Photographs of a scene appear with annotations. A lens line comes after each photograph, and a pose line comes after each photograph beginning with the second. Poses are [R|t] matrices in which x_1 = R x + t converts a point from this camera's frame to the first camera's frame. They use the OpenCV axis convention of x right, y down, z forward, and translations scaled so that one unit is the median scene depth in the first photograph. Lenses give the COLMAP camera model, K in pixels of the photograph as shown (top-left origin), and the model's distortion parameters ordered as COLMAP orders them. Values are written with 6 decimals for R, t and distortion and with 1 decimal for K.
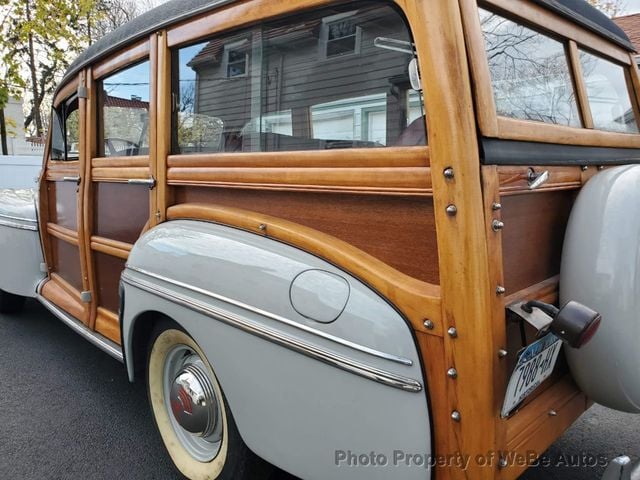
lens RADIAL K [[506.7, 0, 320.0], [0, 506.7, 240.0], [0, 0, 1]] dist [0.001664, 0.085241]
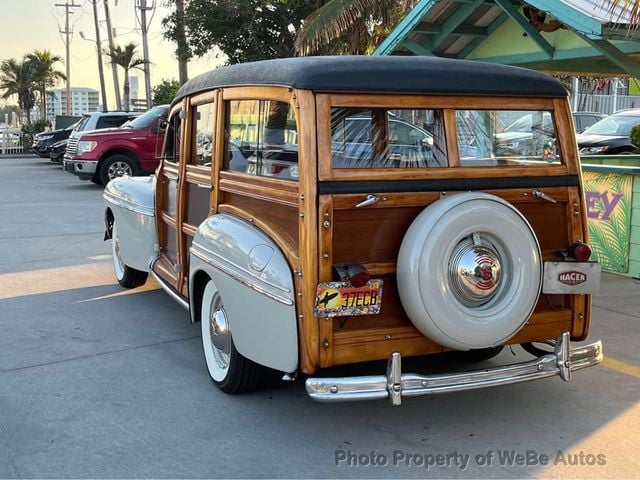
lens RADIAL K [[801.2, 0, 320.0], [0, 801.2, 240.0], [0, 0, 1]] dist [0.011740, -0.005097]
pose [[0.943394, 0.053128, -0.327392, 0.929144], [-0.054685, 0.998494, 0.004453, 0.015435], [0.327135, 0.013703, 0.944878, -1.383209]]
